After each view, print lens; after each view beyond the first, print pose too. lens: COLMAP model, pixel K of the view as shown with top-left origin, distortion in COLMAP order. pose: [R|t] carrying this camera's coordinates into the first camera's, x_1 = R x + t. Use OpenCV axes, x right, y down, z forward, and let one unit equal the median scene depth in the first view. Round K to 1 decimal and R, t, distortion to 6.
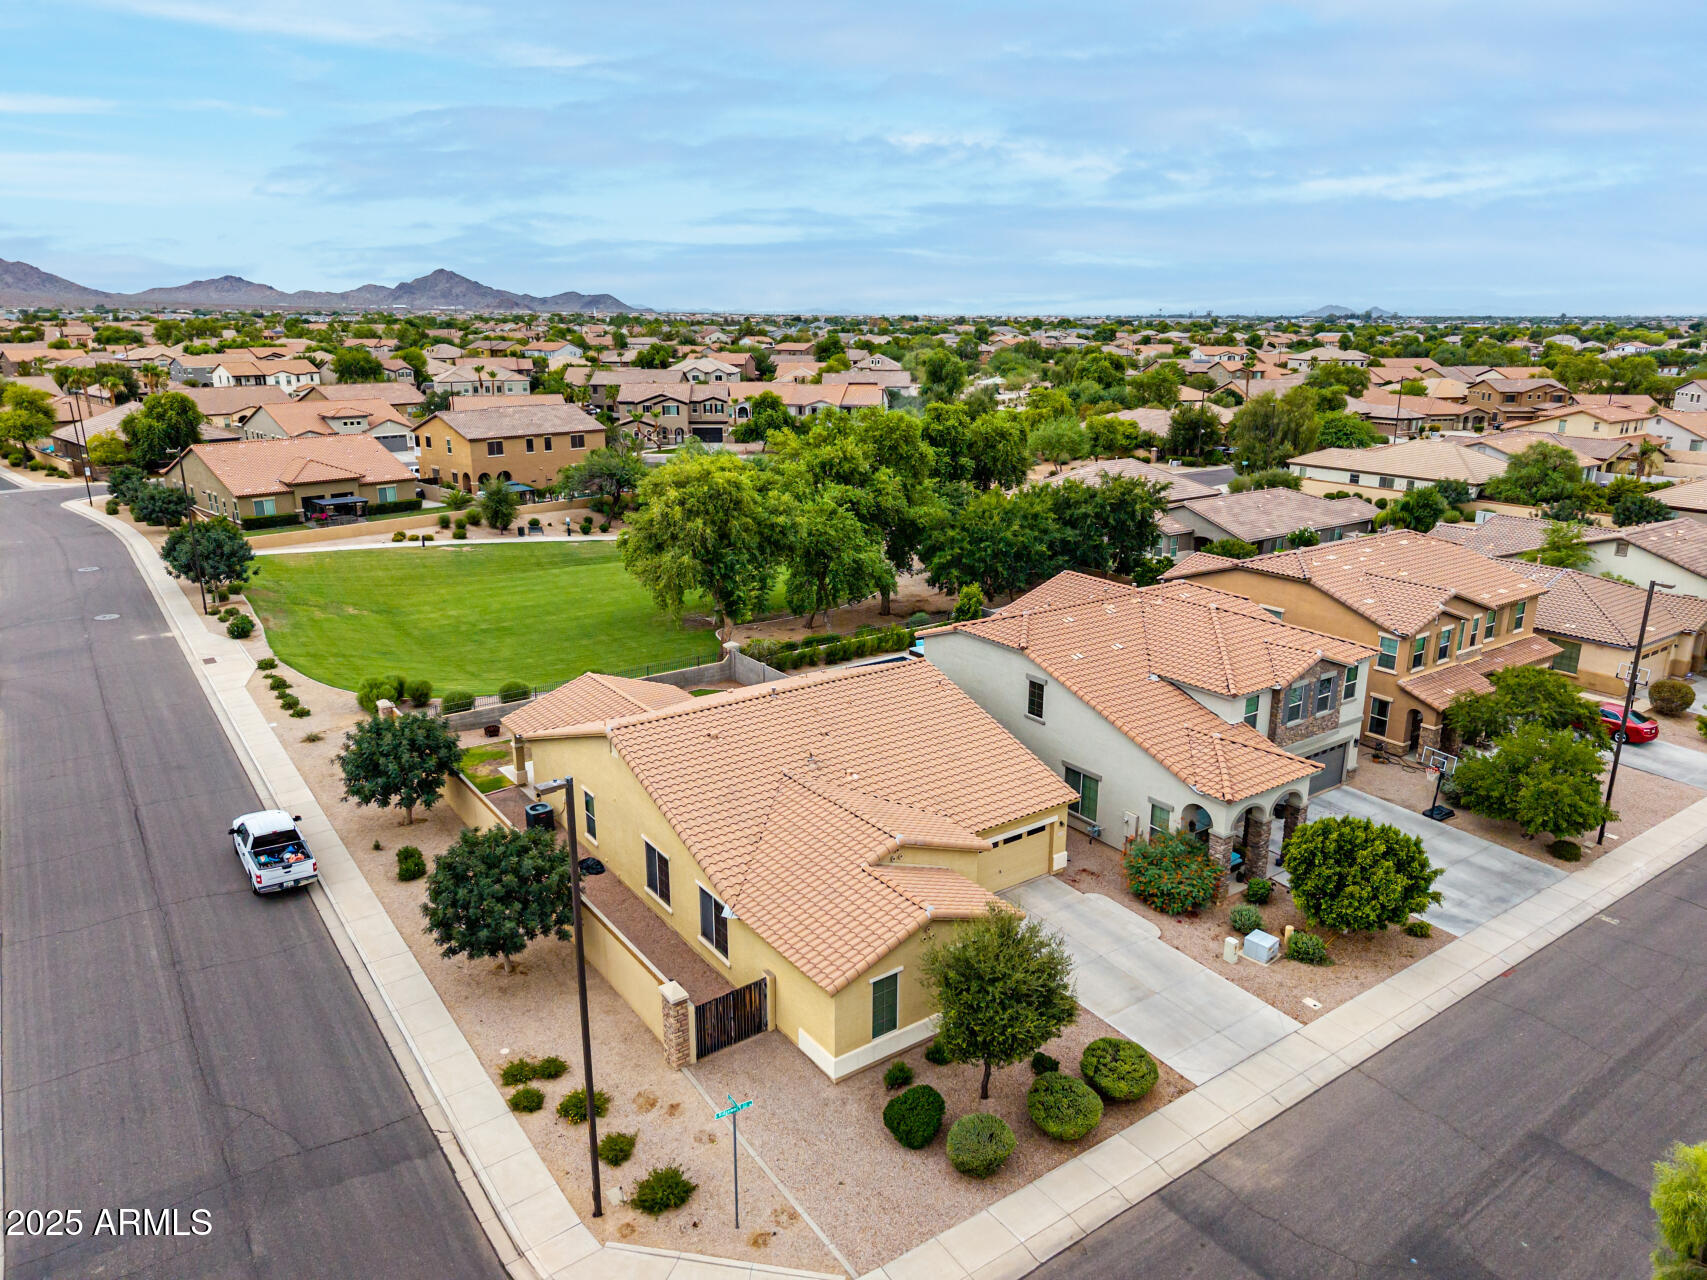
lens RADIAL K [[1145.1, 0, 841.4], [0, 1145.1, 643.9], [0, 0, 1]] dist [0.035343, -0.031817]
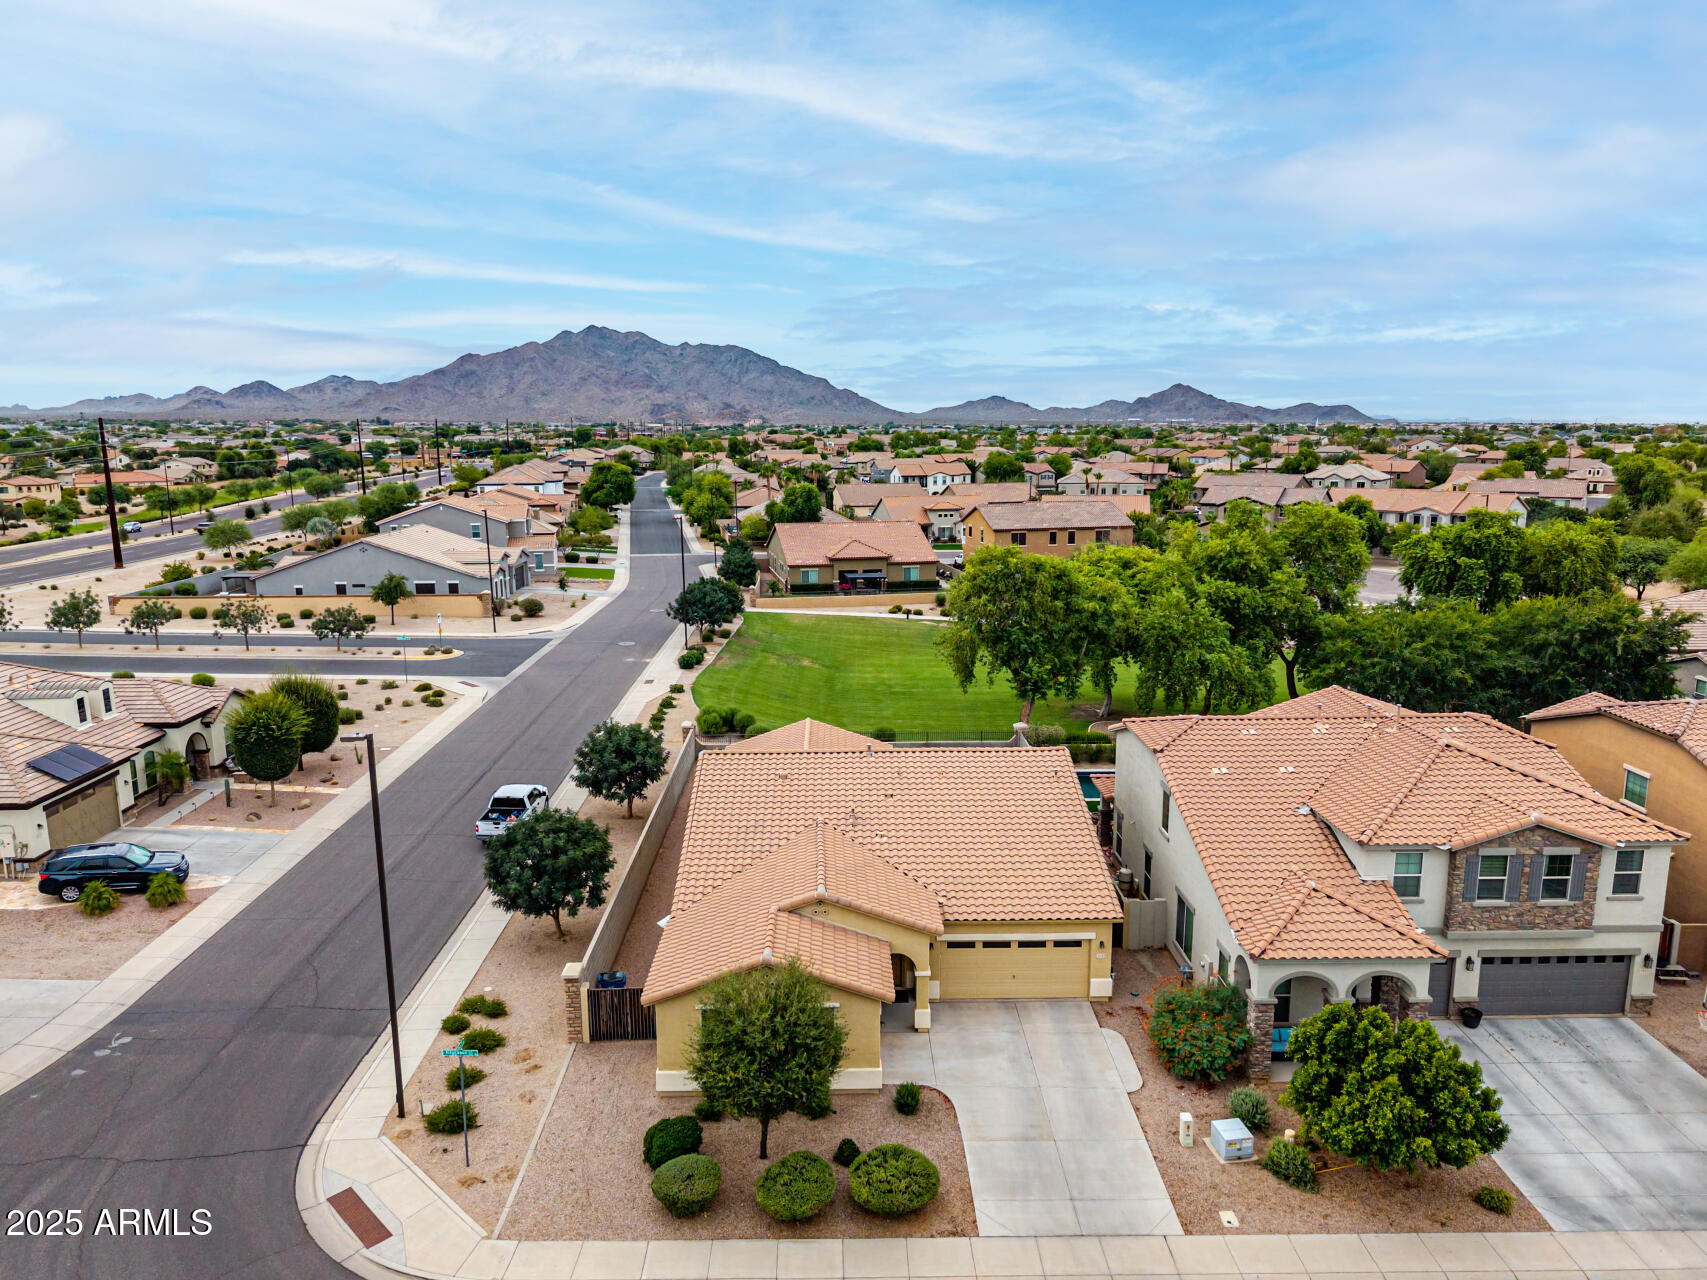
lens RADIAL K [[1145.1, 0, 841.0], [0, 1145.1, 645.6], [0, 0, 1]] dist [0.035343, -0.031817]
pose [[0.823781, 0.099660, -0.558080, 0.260255], [-0.149837, 0.987695, -0.044796, -0.000389], [0.546748, 0.120523, 0.828577, 0.066469]]
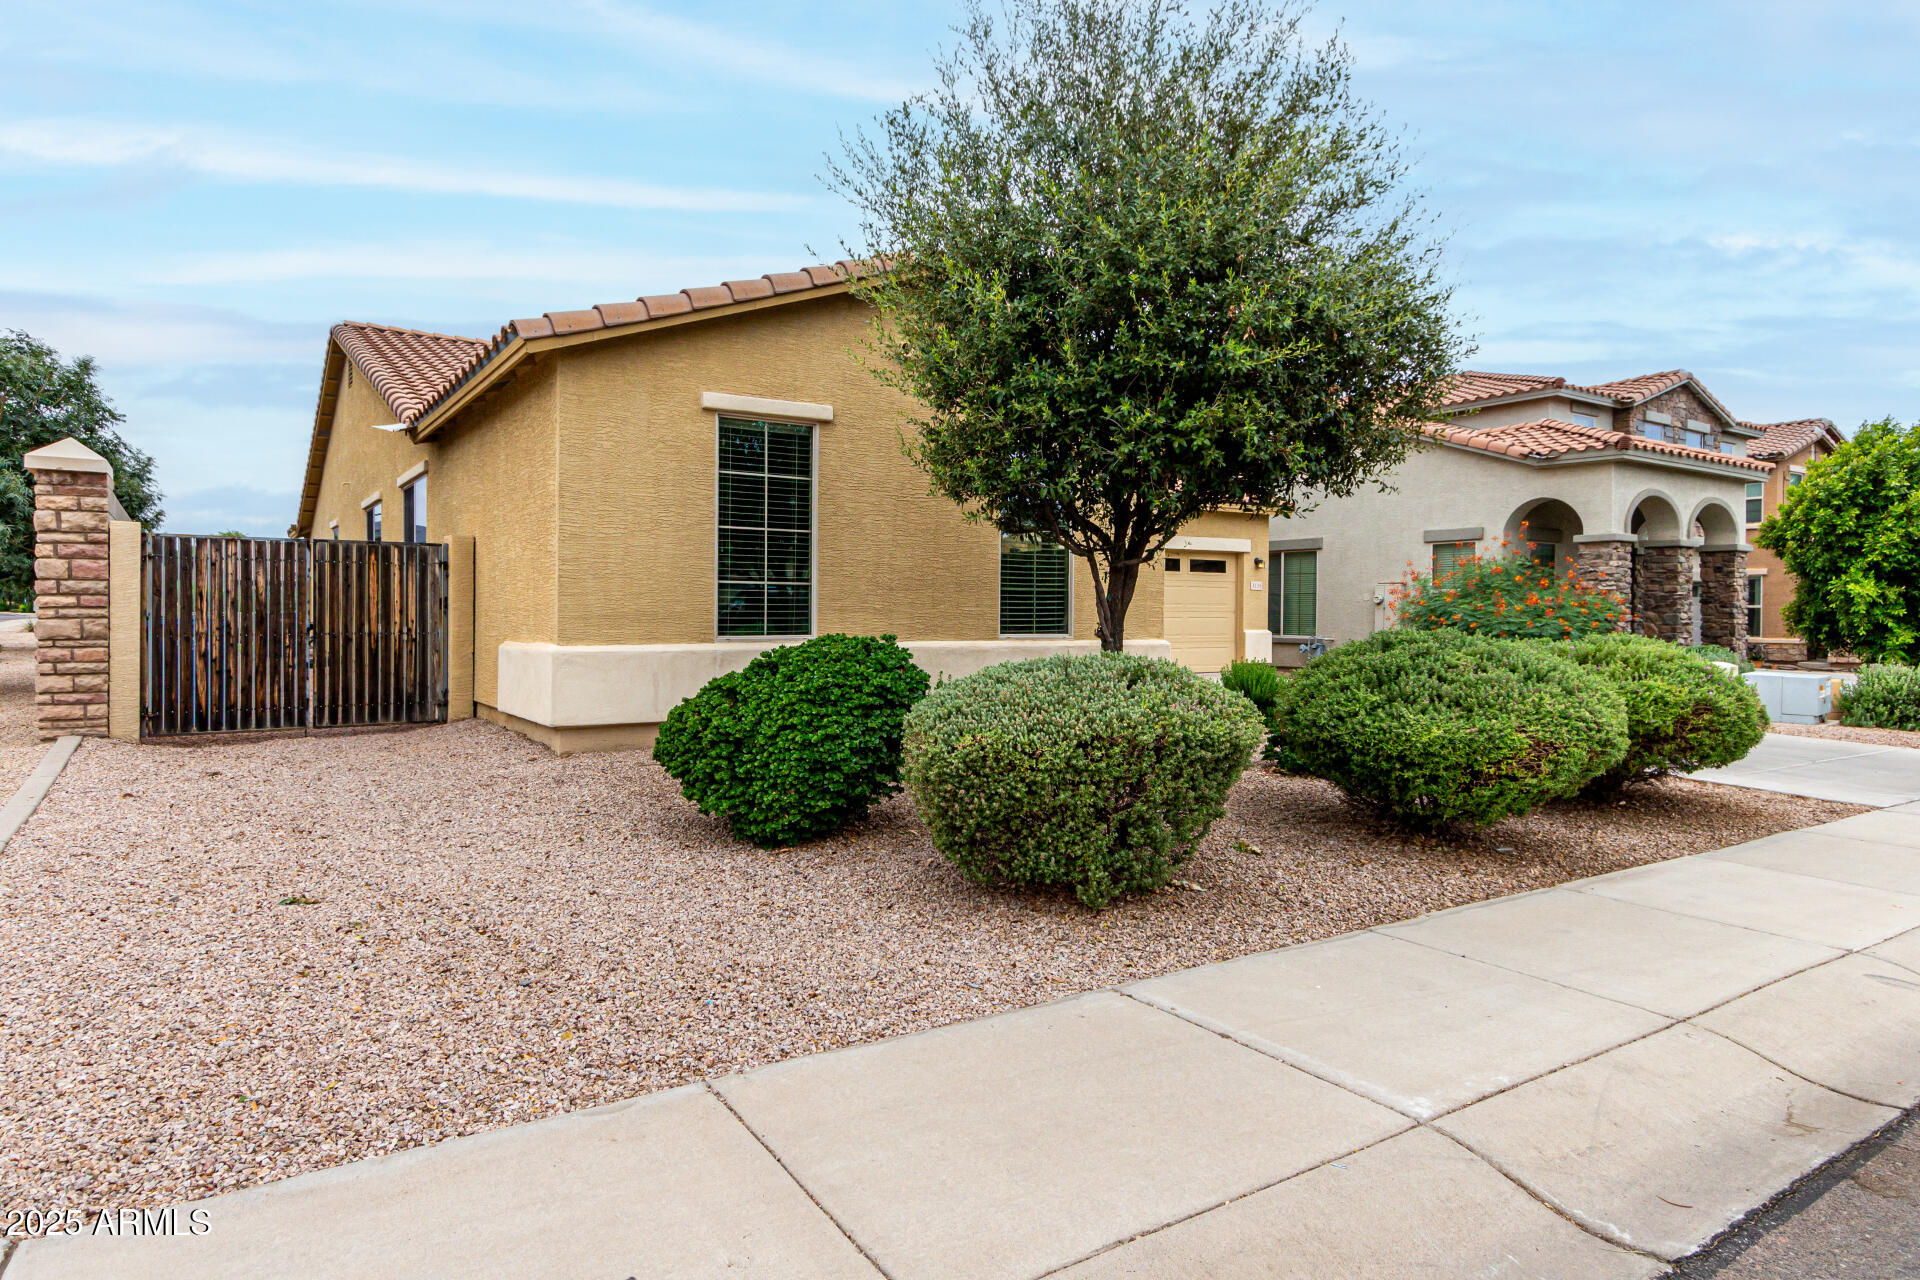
lens RADIAL K [[1114.1, 0, 944.8], [0, 1114.1, 628.6], [0, 0, 1]] dist [-0.001456, -0.000054]
pose [[0.999761, 0.006092, -0.021012, 0.035396], [-0.011455, 0.964033, -0.265536, 0.163321], [0.018638, 0.265713, 0.963872, 0.285051]]
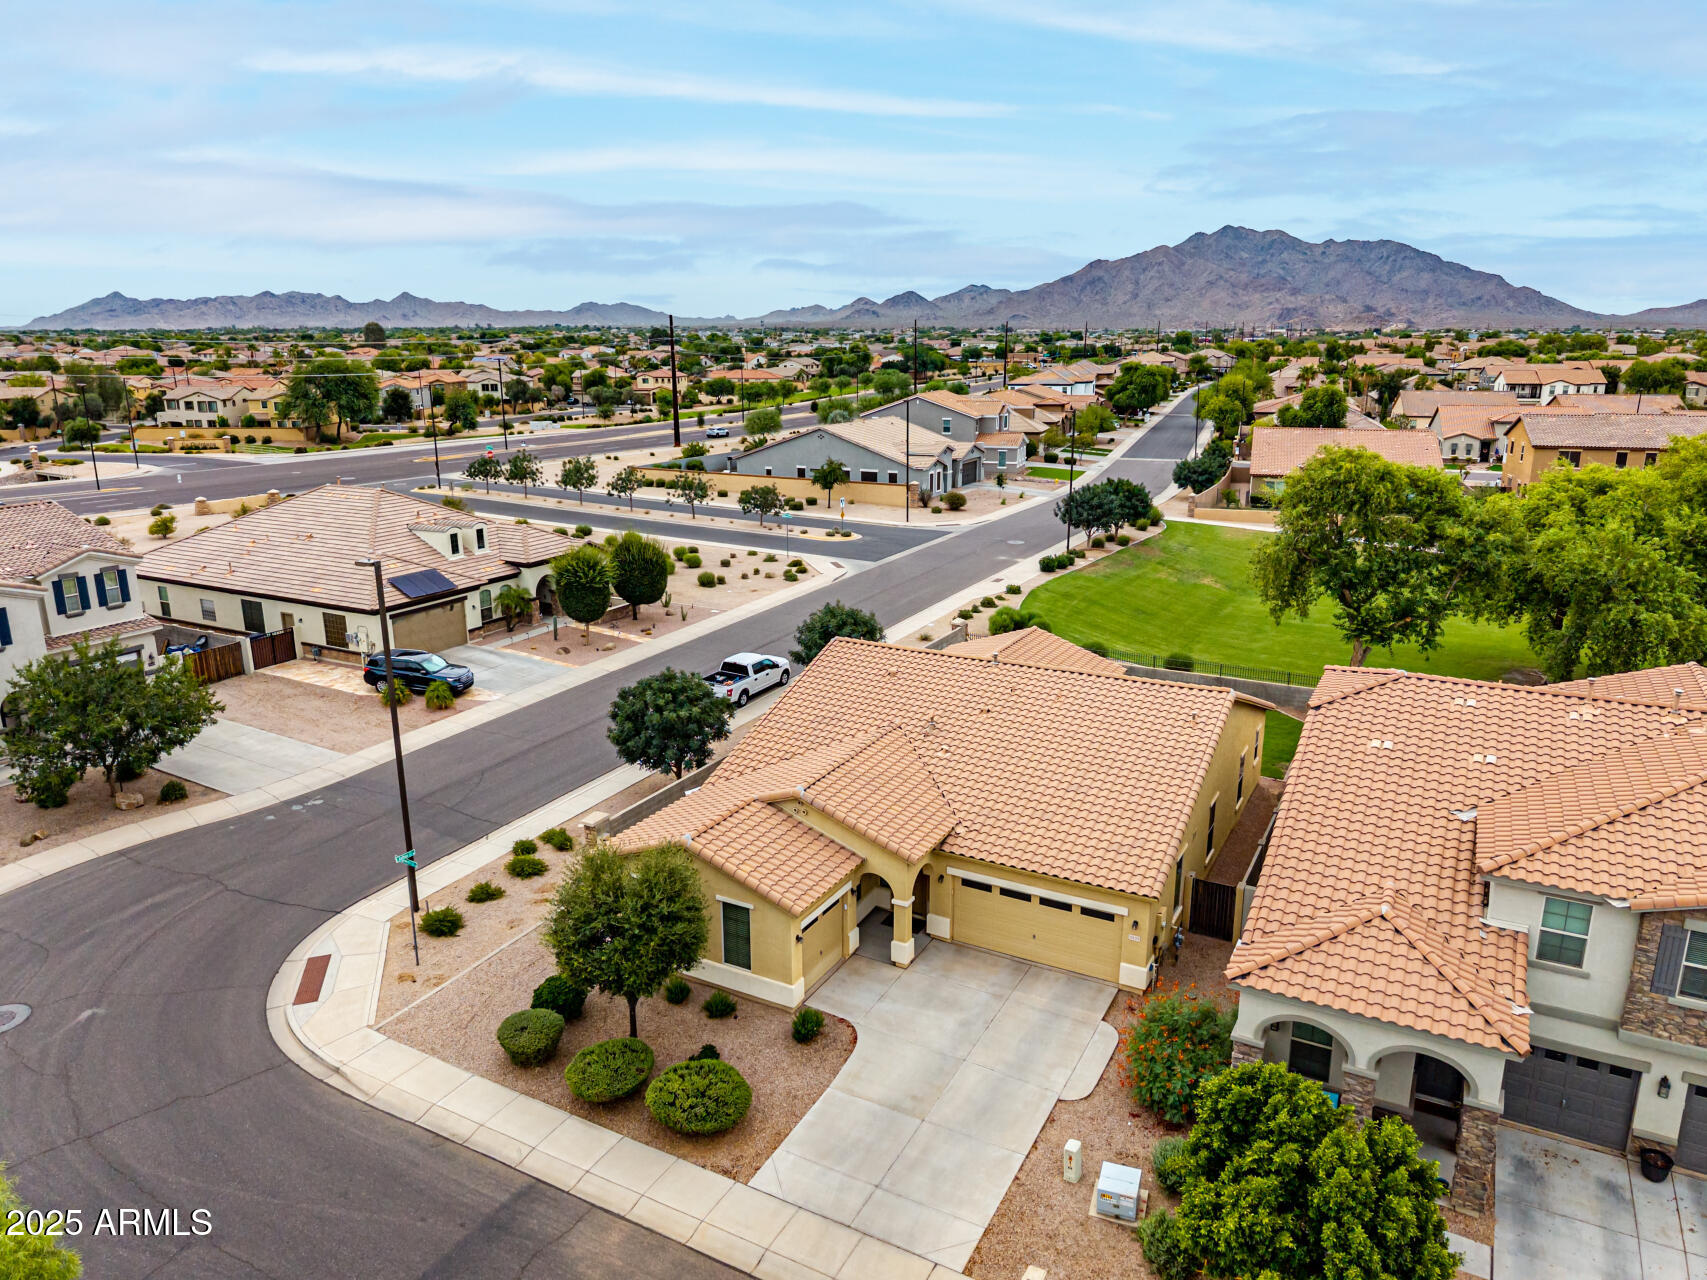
lens RADIAL K [[1145.1, 0, 843.4], [0, 1145.1, 633.5], [0, 0, 1]] dist [0.035343, -0.031817]
pose [[0.438677, 0.220816, -0.871093, 0.363610], [-0.243823, 0.962225, 0.121129, -0.031301], [0.864935, 0.159256, 0.475947, 0.247222]]
